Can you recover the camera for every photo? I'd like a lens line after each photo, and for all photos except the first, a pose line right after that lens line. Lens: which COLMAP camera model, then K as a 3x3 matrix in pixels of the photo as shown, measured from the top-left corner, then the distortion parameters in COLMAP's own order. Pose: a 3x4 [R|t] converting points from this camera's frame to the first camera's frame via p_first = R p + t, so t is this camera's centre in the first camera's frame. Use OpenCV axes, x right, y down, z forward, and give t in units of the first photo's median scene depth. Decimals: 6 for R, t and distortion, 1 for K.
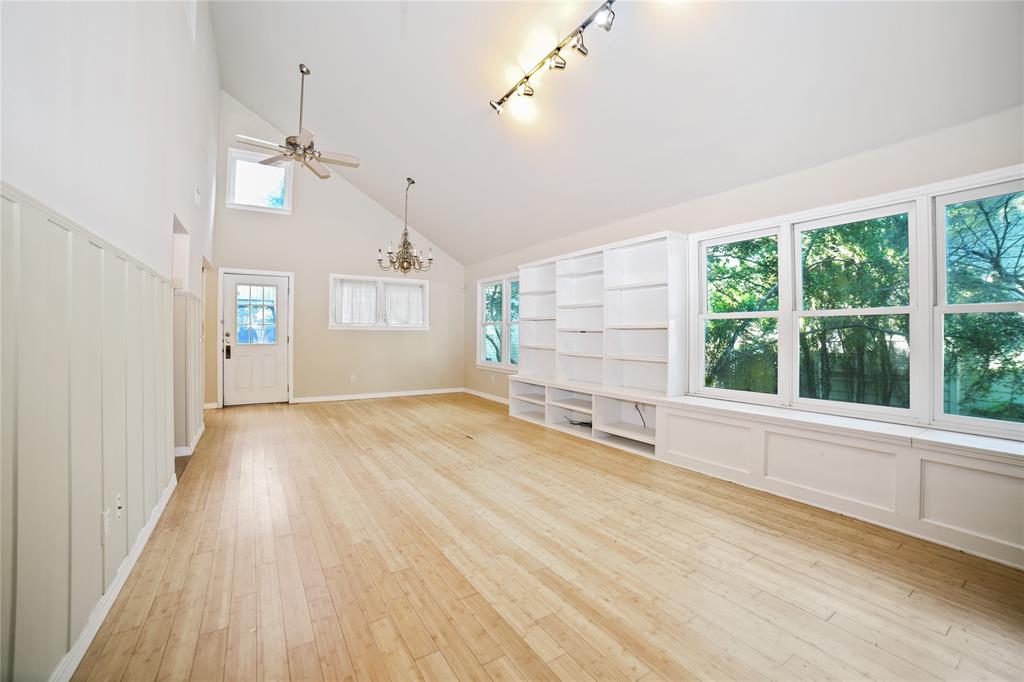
lens RADIAL K [[422.8, 0, 510.9], [0, 422.8, 335.9], [0, 0, 1]] dist [-0.112676, 0.037623]
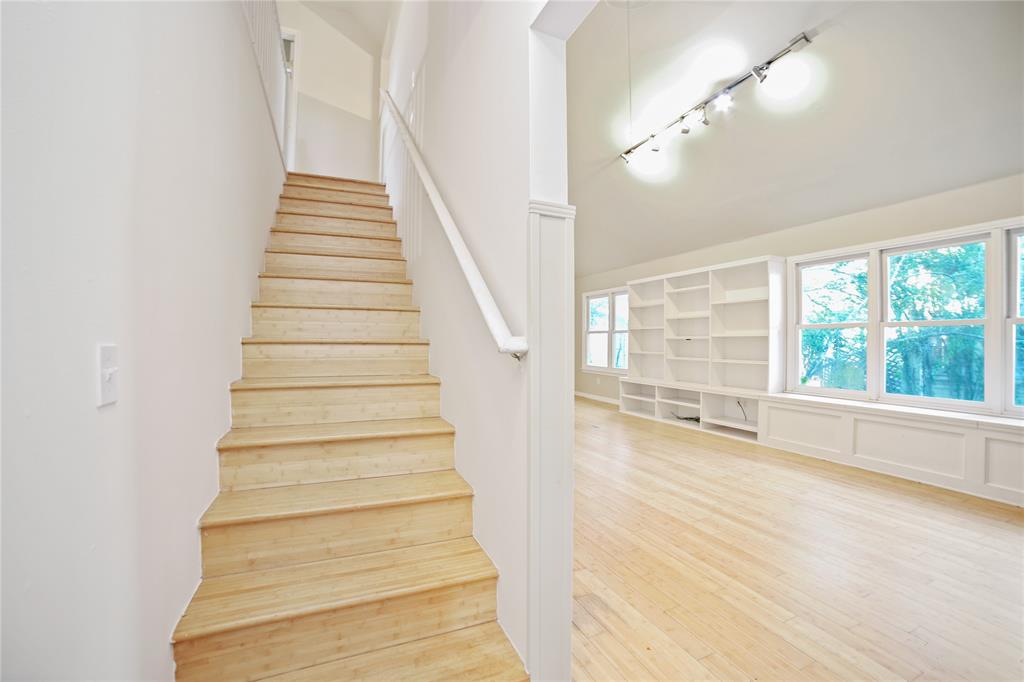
lens RADIAL K [[436.9, 0, 515.3], [0, 436.9, 349.0], [0, 0, 1]] dist [-0.102409, 0.035708]
pose [[0.989604, 0.000170, -0.143819, -0.221725], [0.001444, 0.999937, 0.011115, 0.003790], [0.143812, -0.011207, 0.989542, -0.409019]]
